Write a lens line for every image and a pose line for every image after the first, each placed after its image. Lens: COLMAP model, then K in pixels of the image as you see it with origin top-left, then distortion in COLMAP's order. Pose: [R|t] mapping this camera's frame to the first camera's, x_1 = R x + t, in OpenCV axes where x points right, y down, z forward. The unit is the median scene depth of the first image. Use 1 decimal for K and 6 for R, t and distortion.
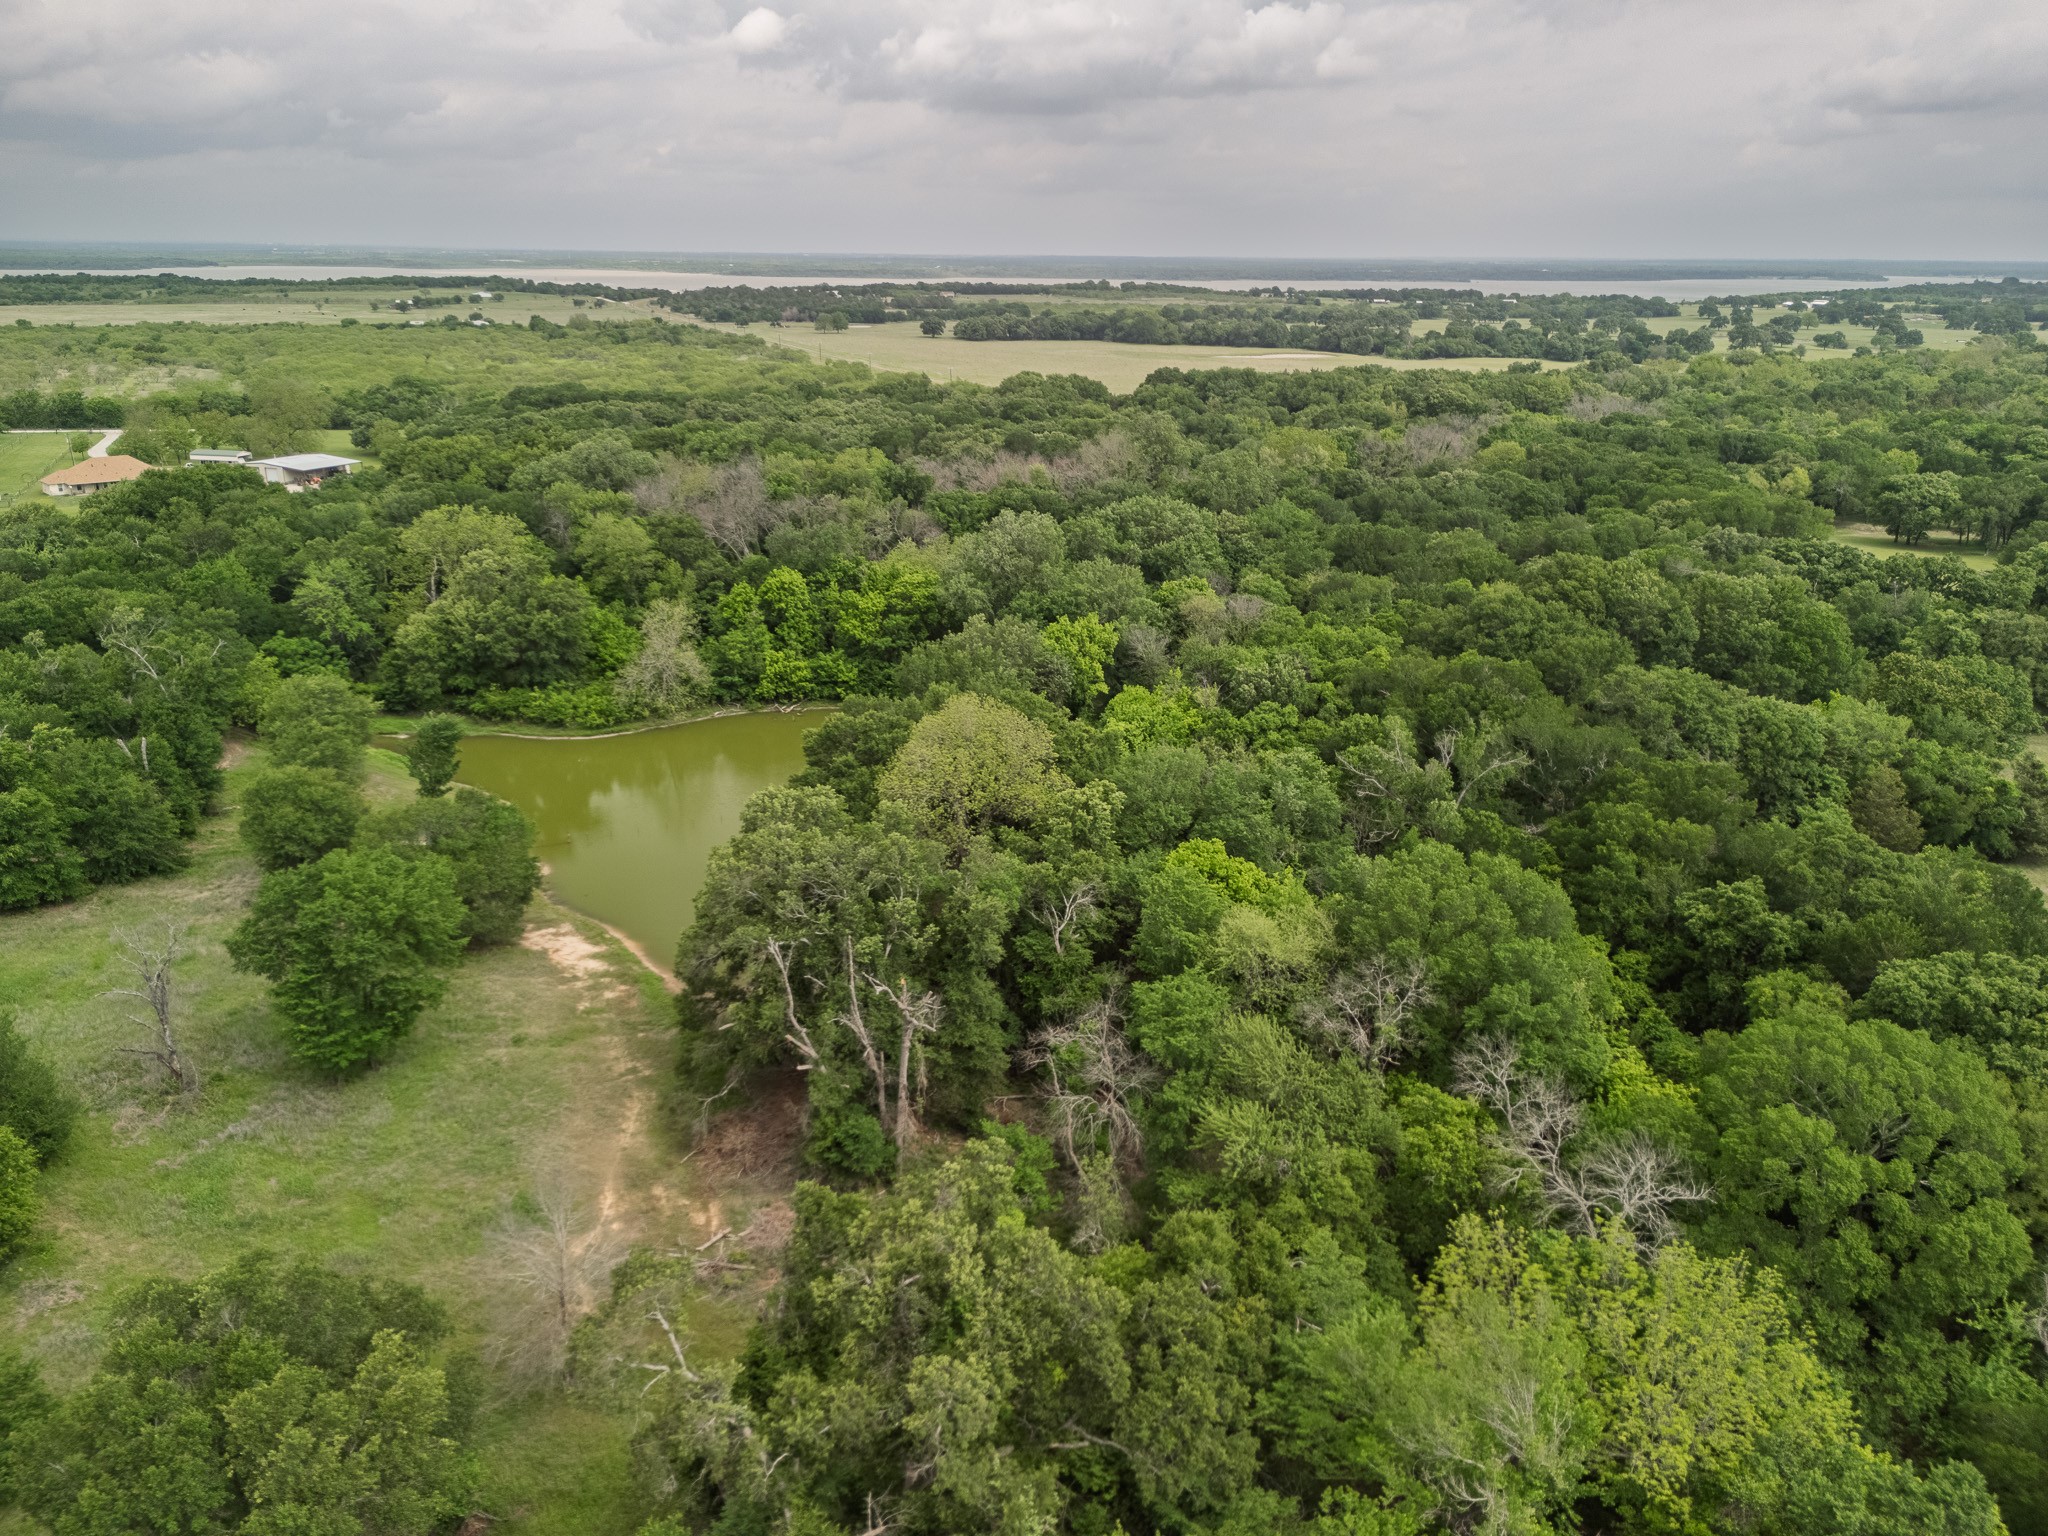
lens RADIAL K [[1509.6, 0, 1029.4], [0, 1509.6, 760.1], [0, 0, 1]] dist [0.072872, -0.071869]
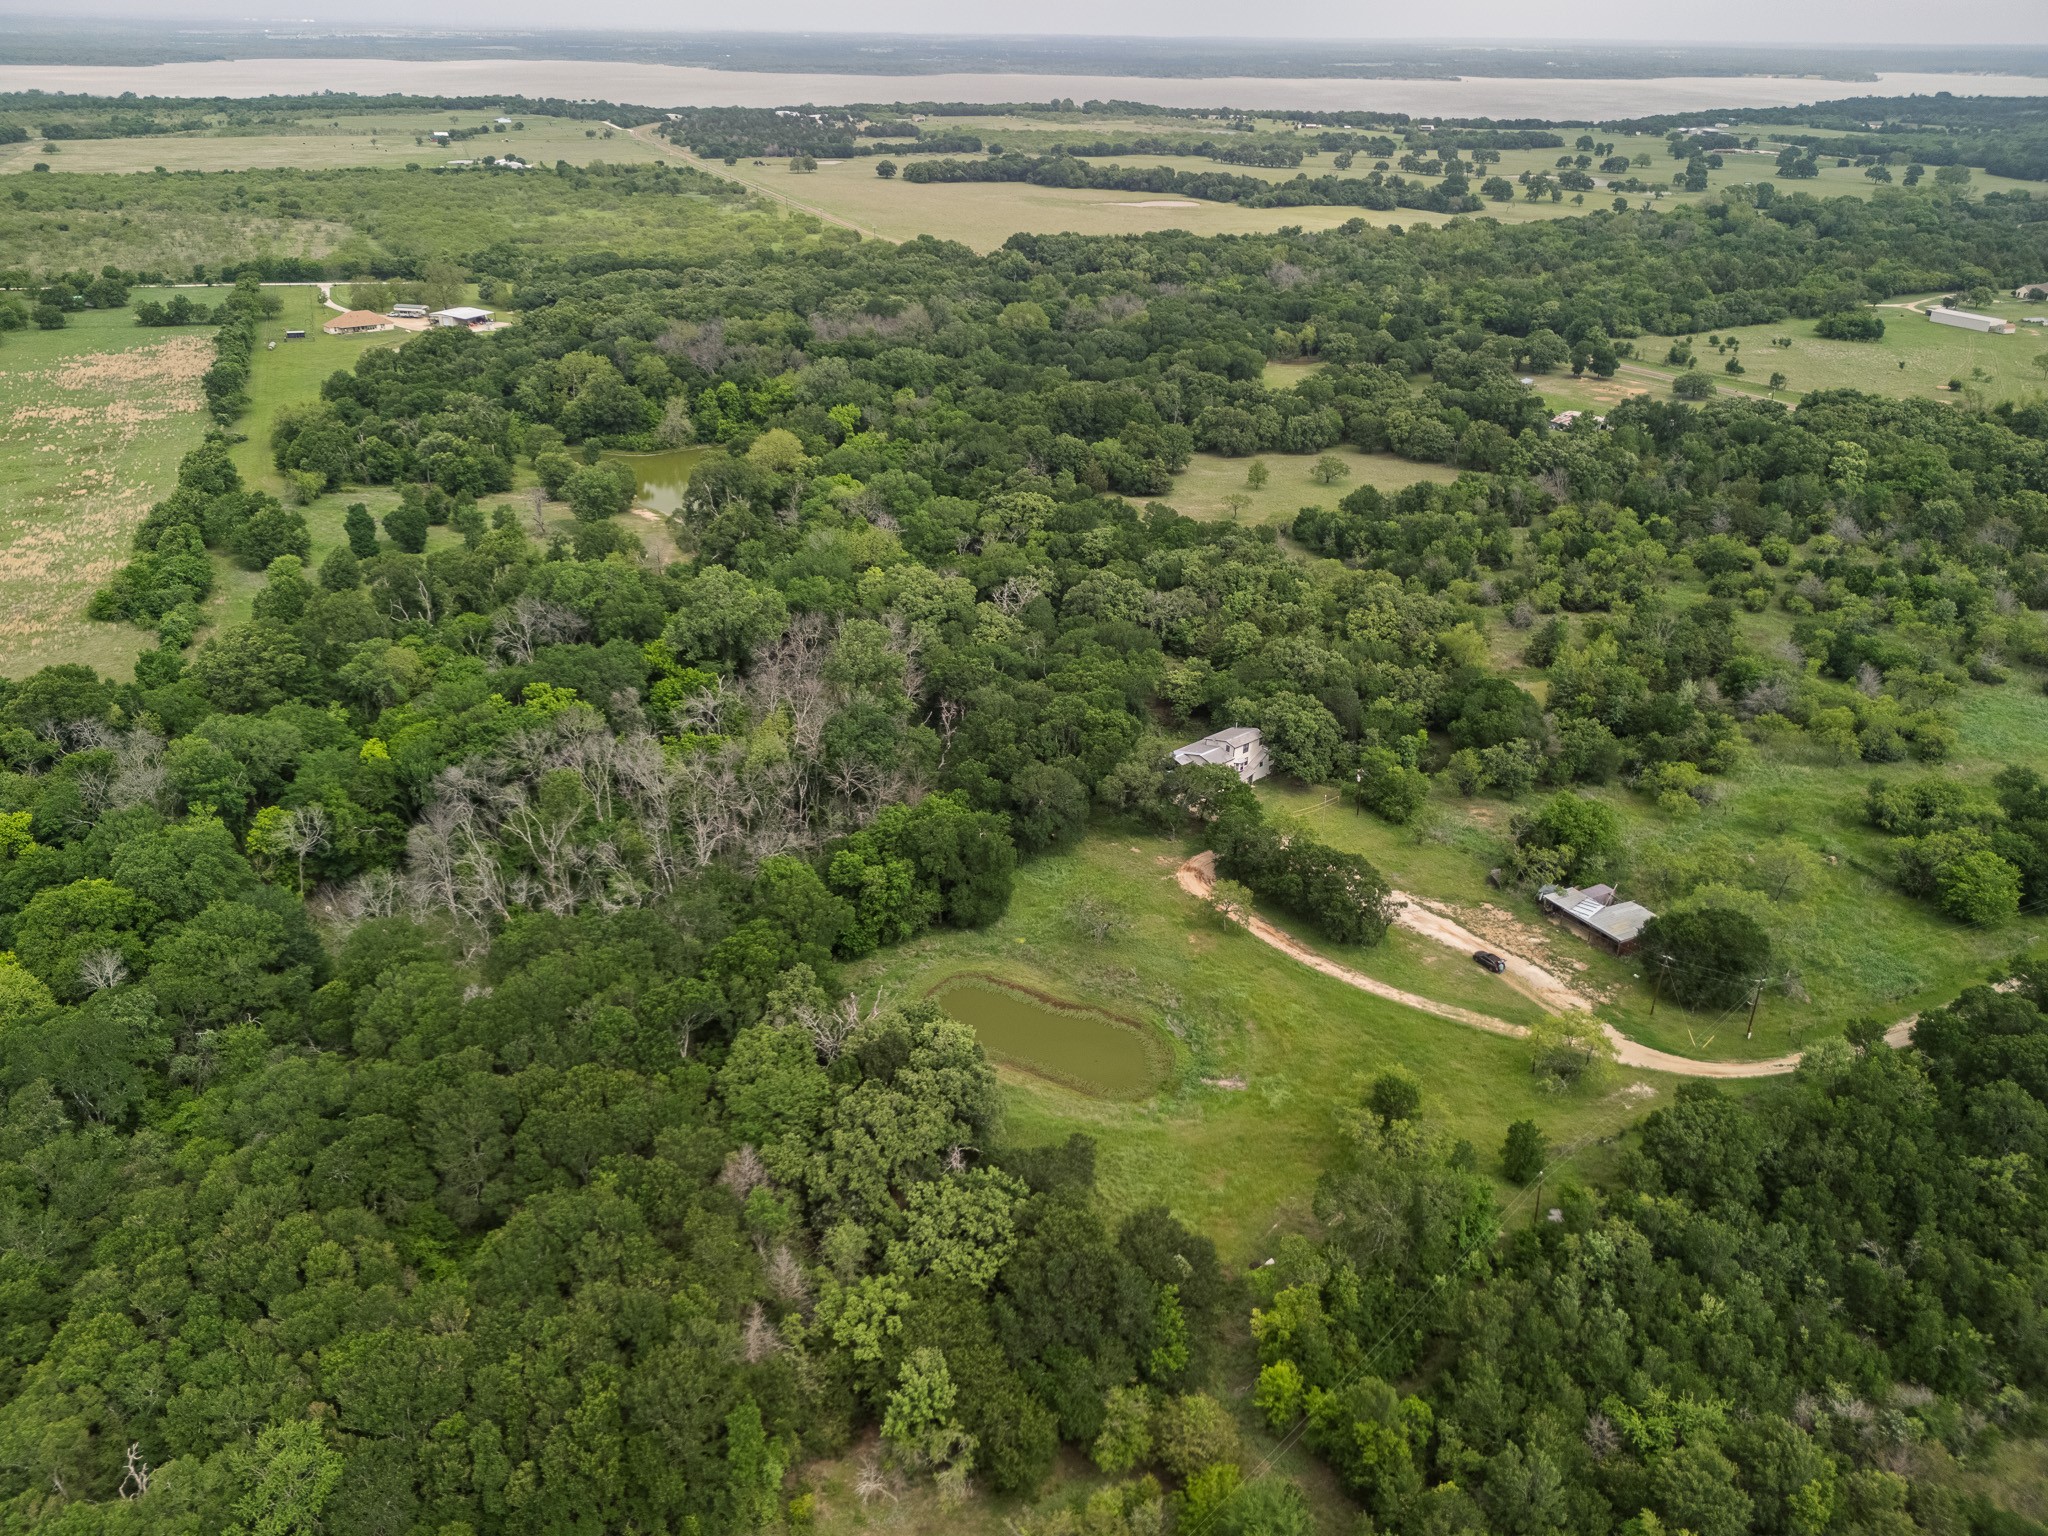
lens RADIAL K [[1509.6, 0, 1029.4], [0, 1509.6, 760.1], [0, 0, 1]] dist [0.072872, -0.071869]
pose [[0.999950, 0.007613, -0.006437, 0.073587], [-0.006746, 0.992092, 0.125330, 0.034765], [0.007340, -0.125281, 0.992094, -0.314587]]
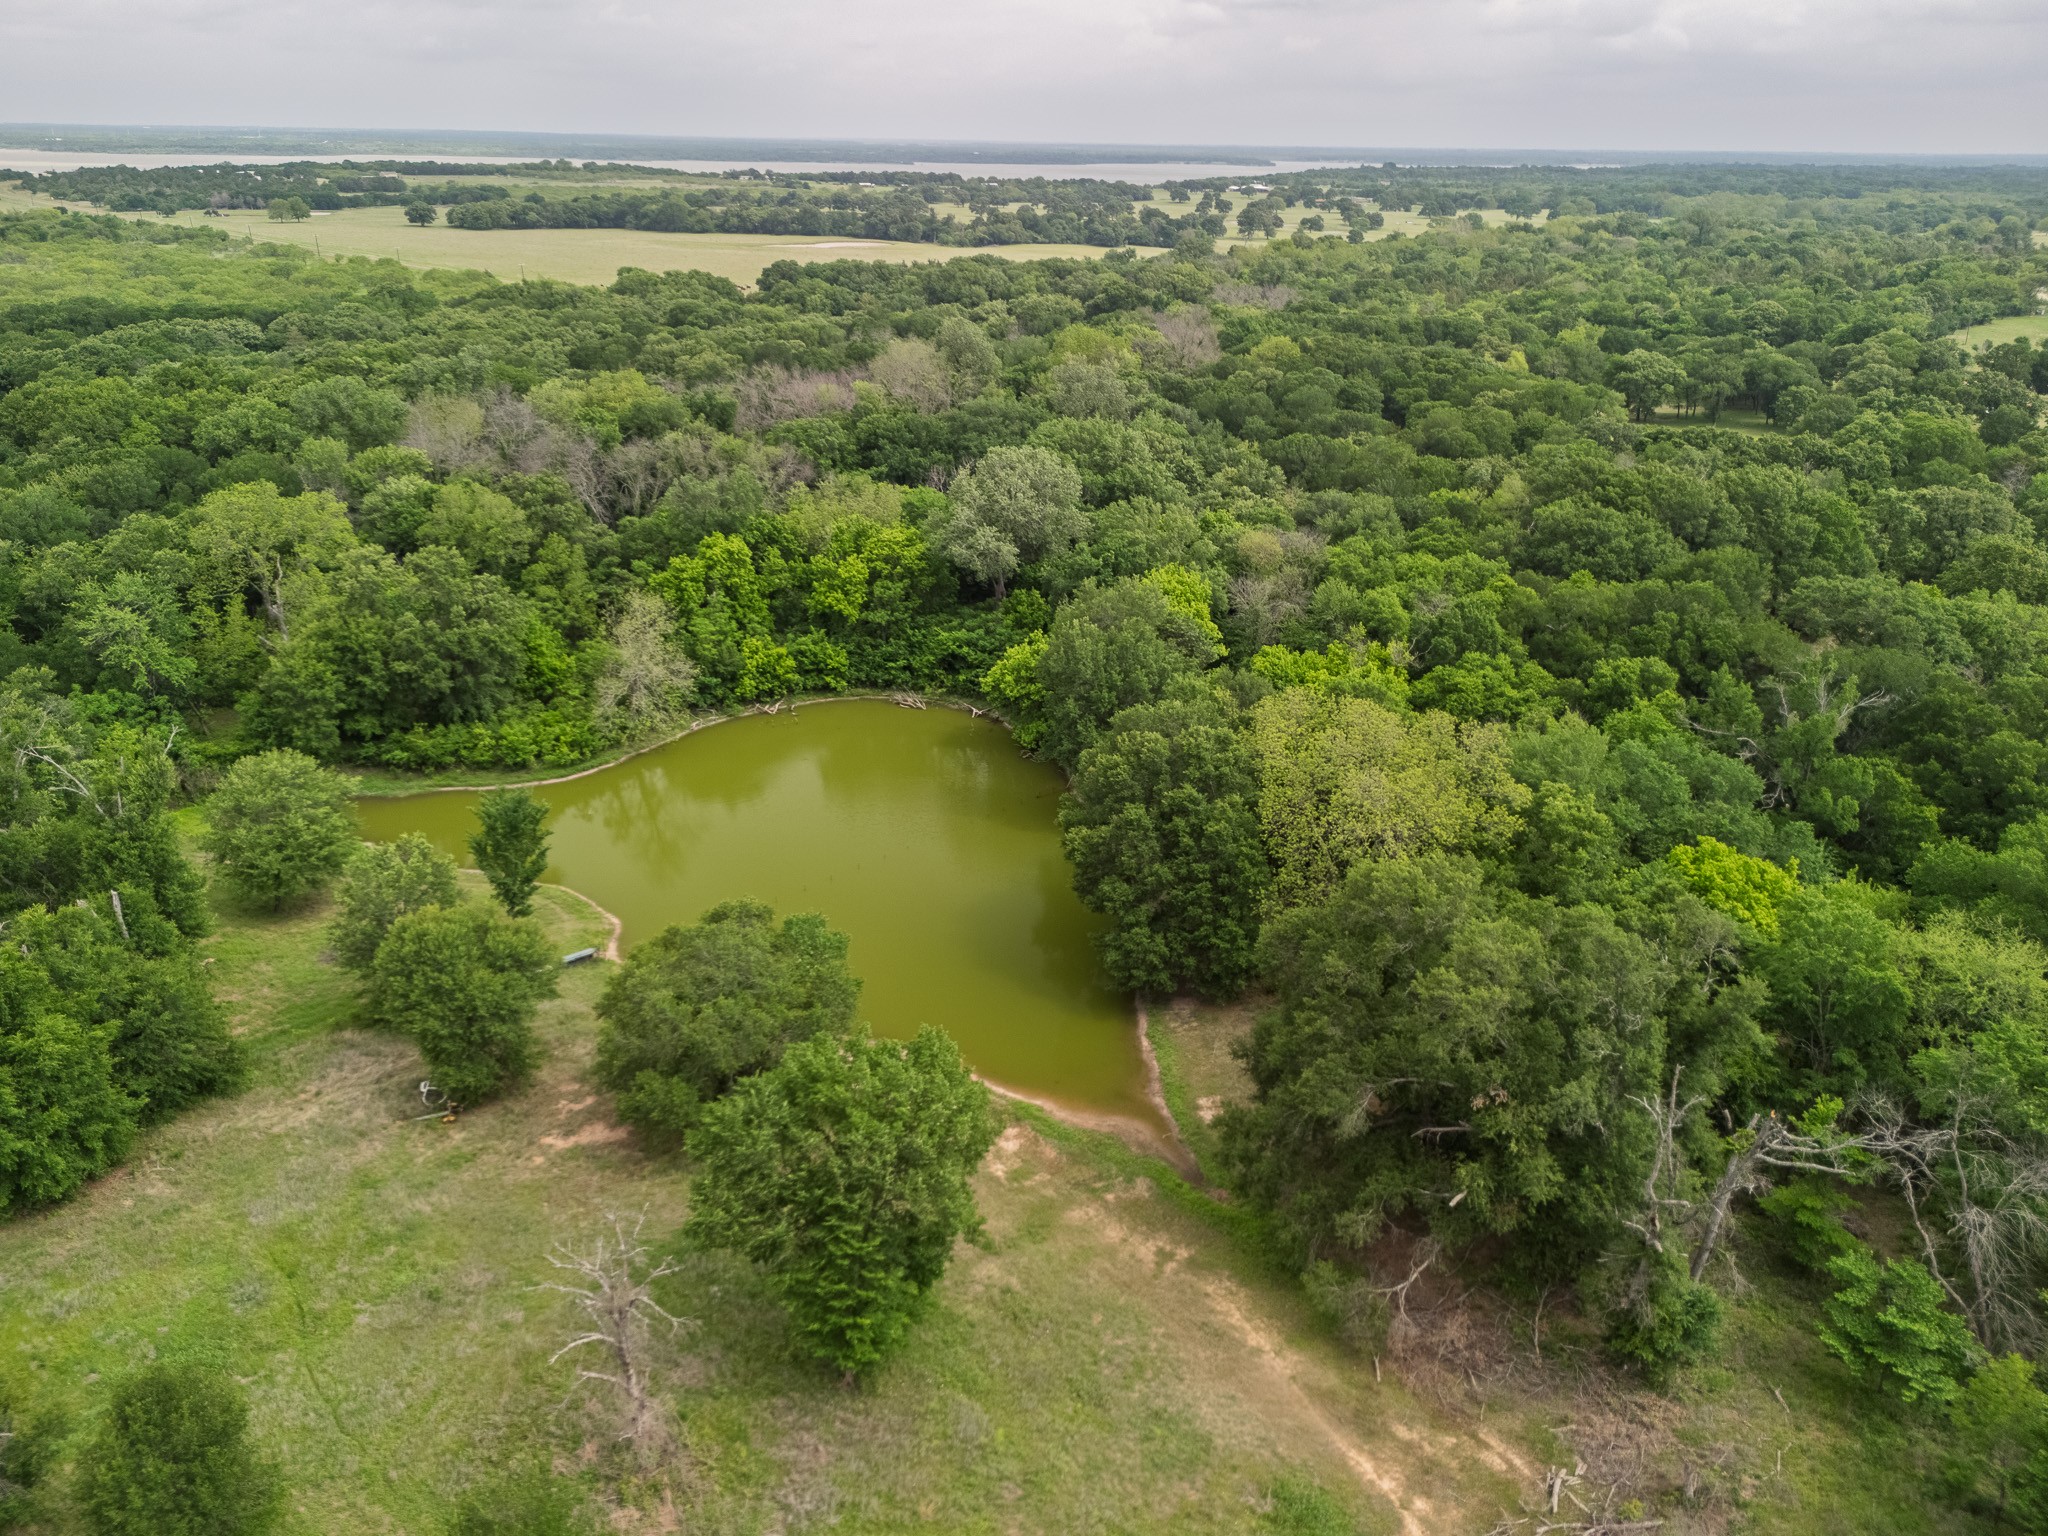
lens RADIAL K [[1509.6, 0, 1029.4], [0, 1509.6, 760.1], [0, 0, 1]] dist [0.072872, -0.071869]
pose [[0.937929, -0.128014, 0.322338, -0.070441], [0.105546, 0.990661, 0.086321, -0.014726], [-0.330378, -0.046941, 0.942681, 0.042024]]
